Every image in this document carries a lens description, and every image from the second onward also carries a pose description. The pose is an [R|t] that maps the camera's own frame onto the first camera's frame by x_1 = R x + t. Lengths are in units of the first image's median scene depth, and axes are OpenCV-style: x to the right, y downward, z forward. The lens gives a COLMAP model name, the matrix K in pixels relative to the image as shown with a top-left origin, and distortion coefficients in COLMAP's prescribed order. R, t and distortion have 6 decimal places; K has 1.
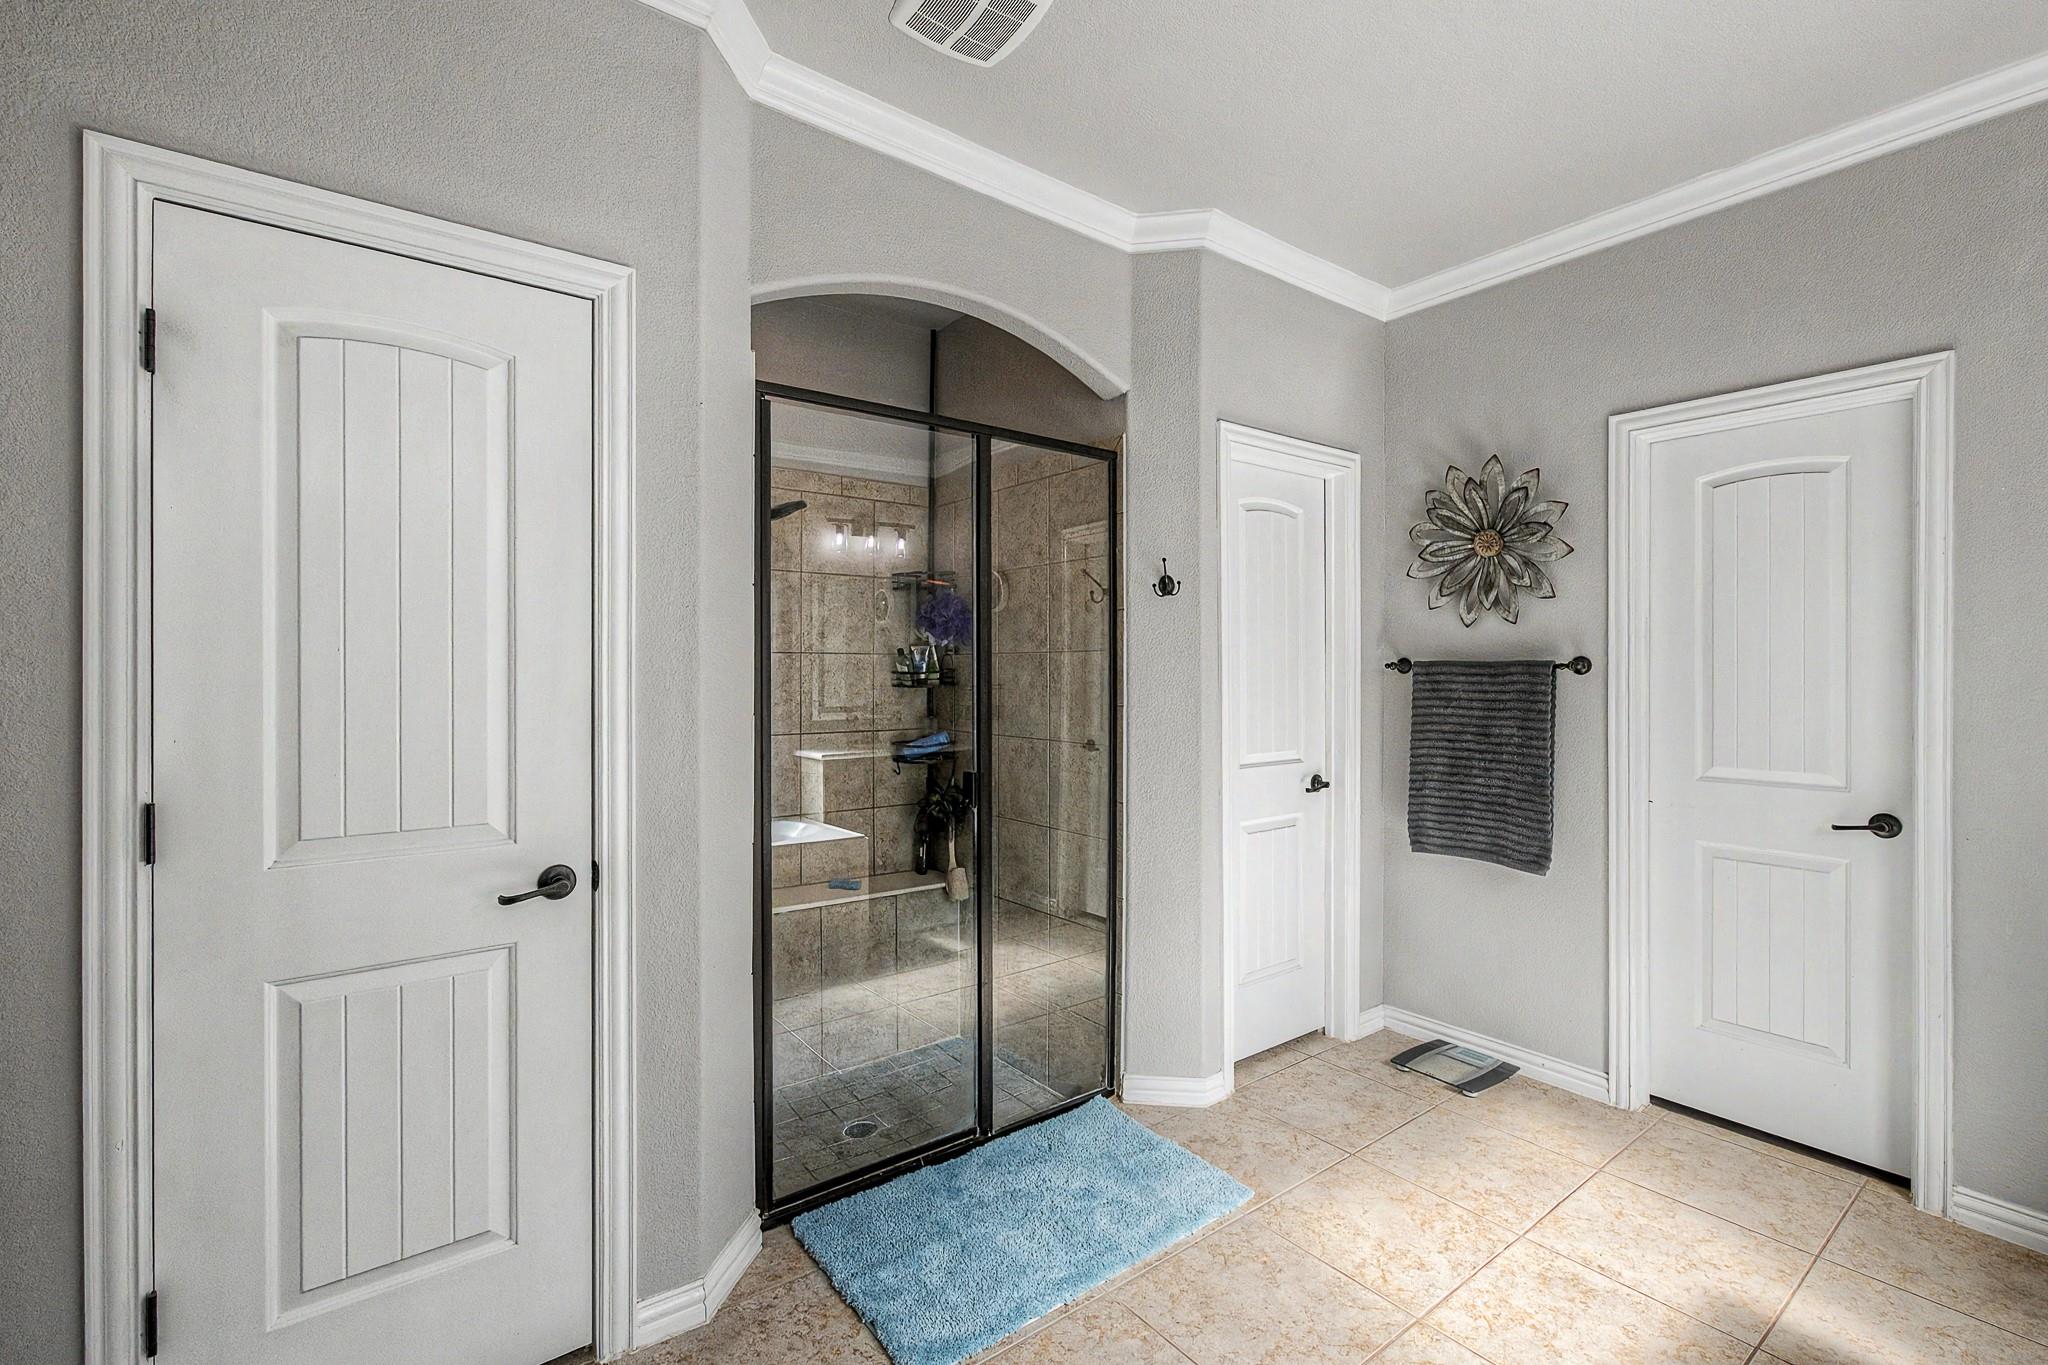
lens RADIAL K [[894.0, 0, 1026.6], [0, 894.0, 671.7], [0, 0, 1]] dist [-0.002423, 0.000821]
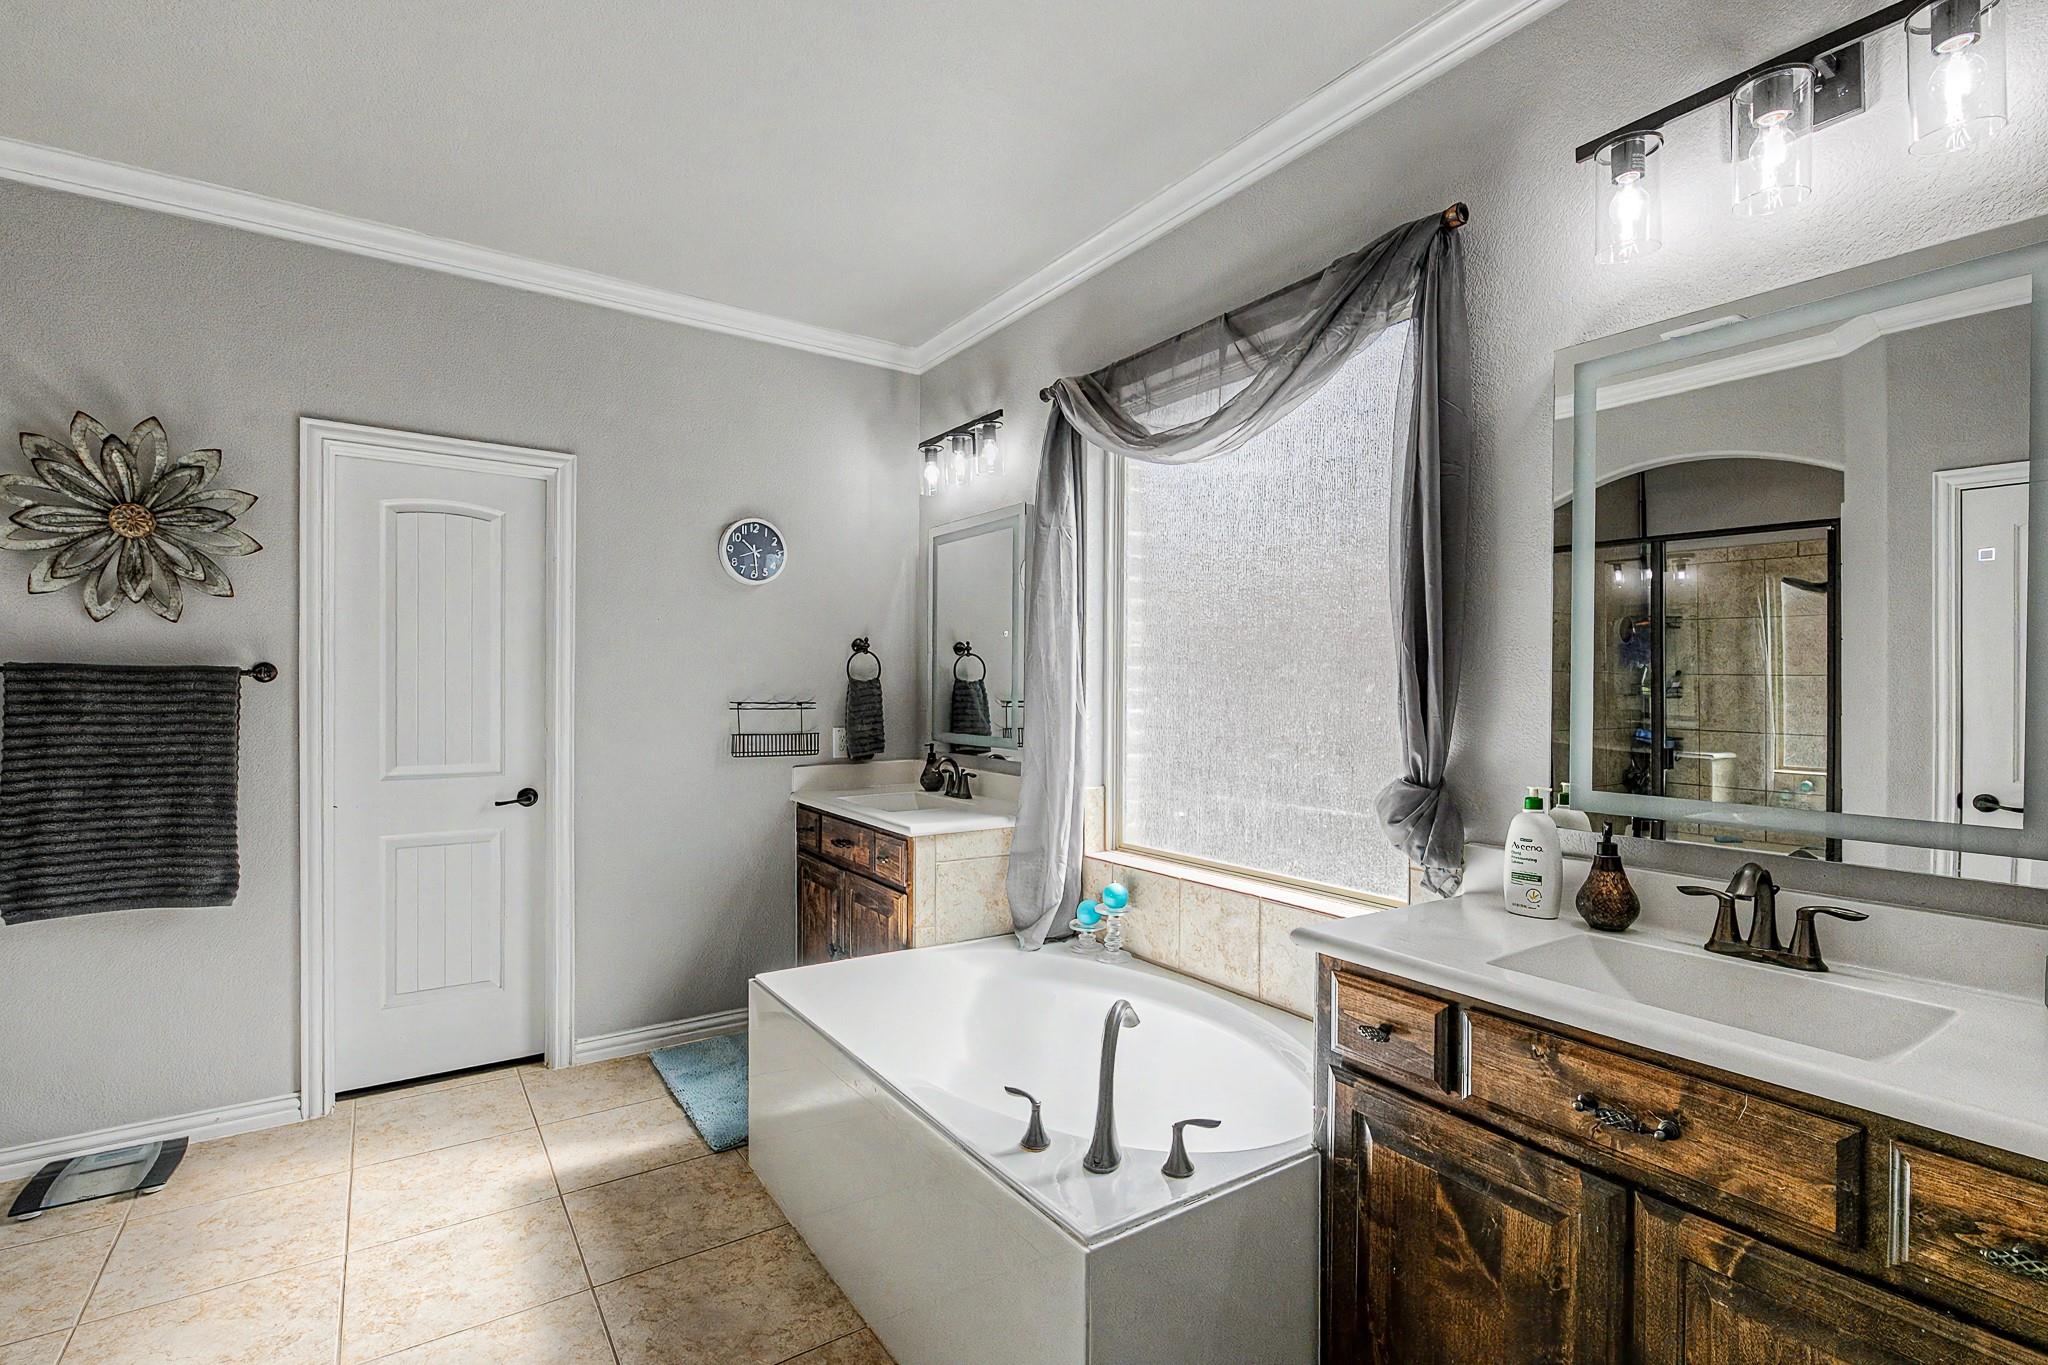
lens RADIAL K [[911.9, 0, 1037.5], [0, 911.9, 695.3], [0, 0, 1]] dist [-0.000793, 0.000059]
pose [[0.066298, -0.010186, 0.997748, -0.274745], [-0.007348, 0.999916, 0.010696, 0.000646], [-0.997773, -0.008040, 0.066217, 0.126316]]
